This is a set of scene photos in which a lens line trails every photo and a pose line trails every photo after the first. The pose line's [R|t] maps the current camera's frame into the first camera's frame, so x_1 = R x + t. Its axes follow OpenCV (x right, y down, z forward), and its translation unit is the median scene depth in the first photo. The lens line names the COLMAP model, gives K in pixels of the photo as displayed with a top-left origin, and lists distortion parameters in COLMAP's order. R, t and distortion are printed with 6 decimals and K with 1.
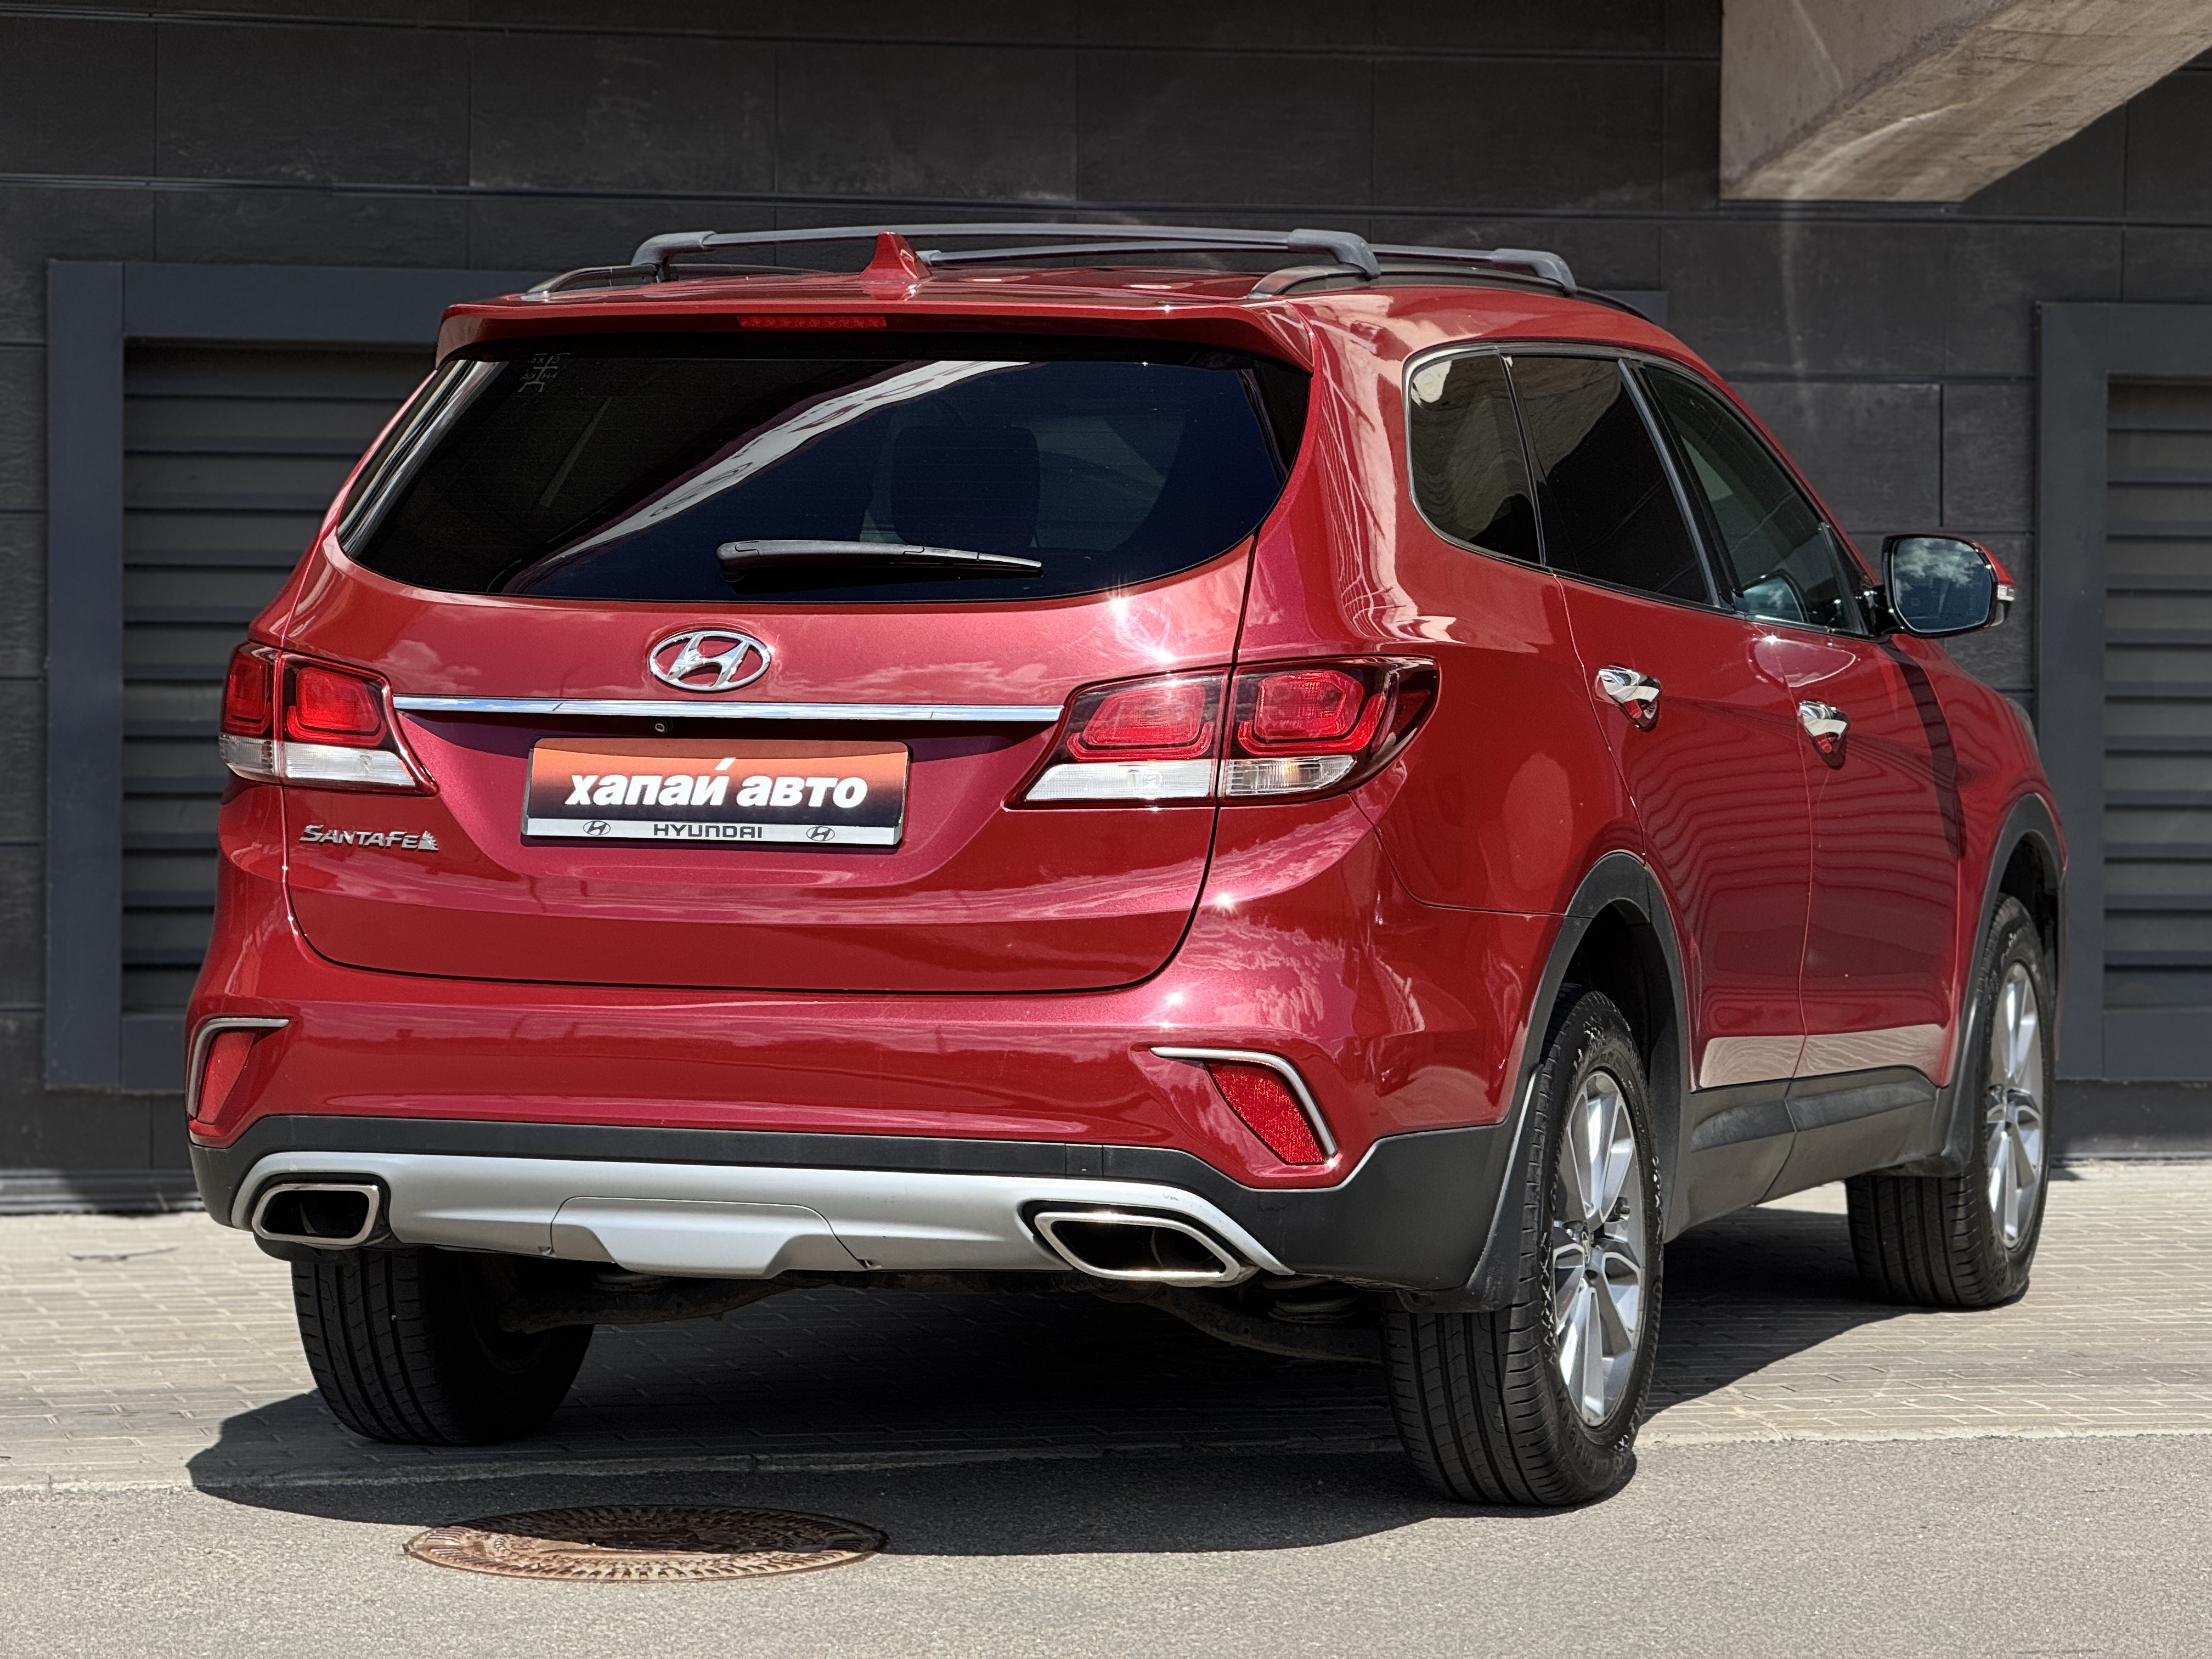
lens RADIAL K [[7757.8, 0, 1106.0], [0, 7757.8, 829.5], [0, 0, 1]] dist [0.229589, 0.561645]
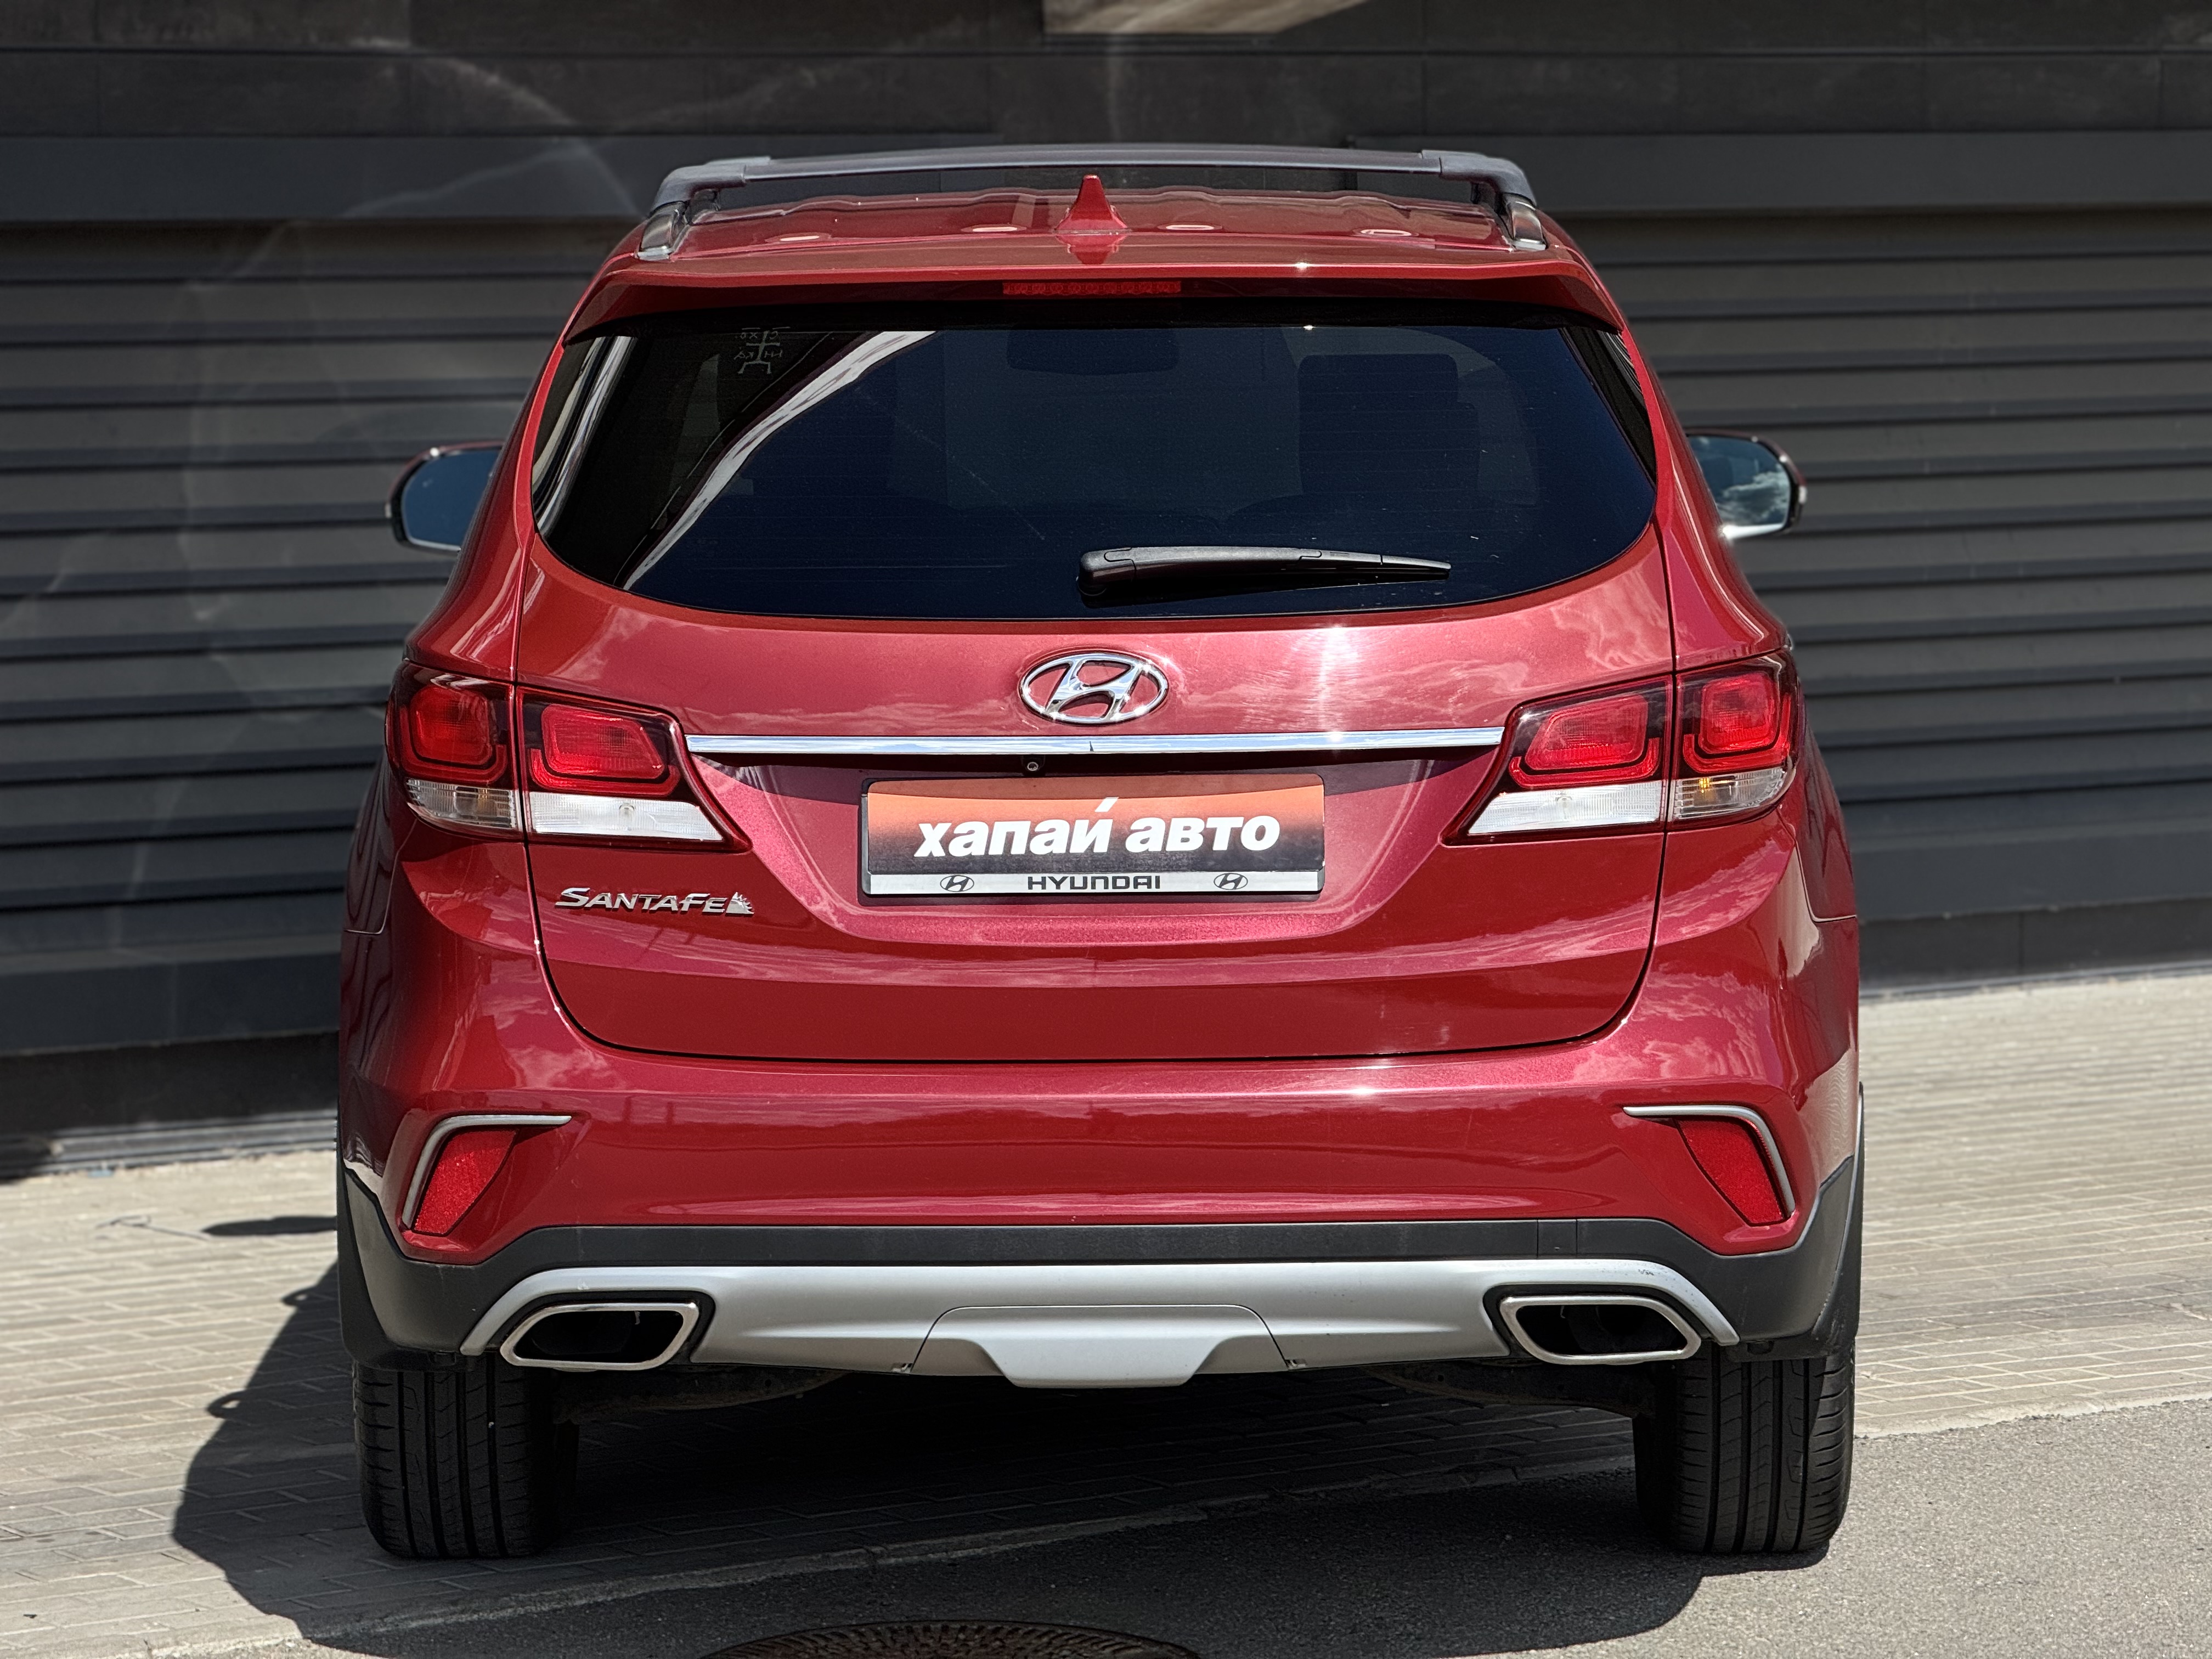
lens RADIAL K [[7757.8, 0, 1106.0], [0, 7757.8, 829.5], [0, 0, 1]] dist [0.229589, 0.561645]
pose [[0.949509, -0.045436, 0.310434, -0.319973], [0.031490, 0.998263, 0.049791, -0.049100], [-0.312157, -0.037502, 0.949290, 0.167173]]
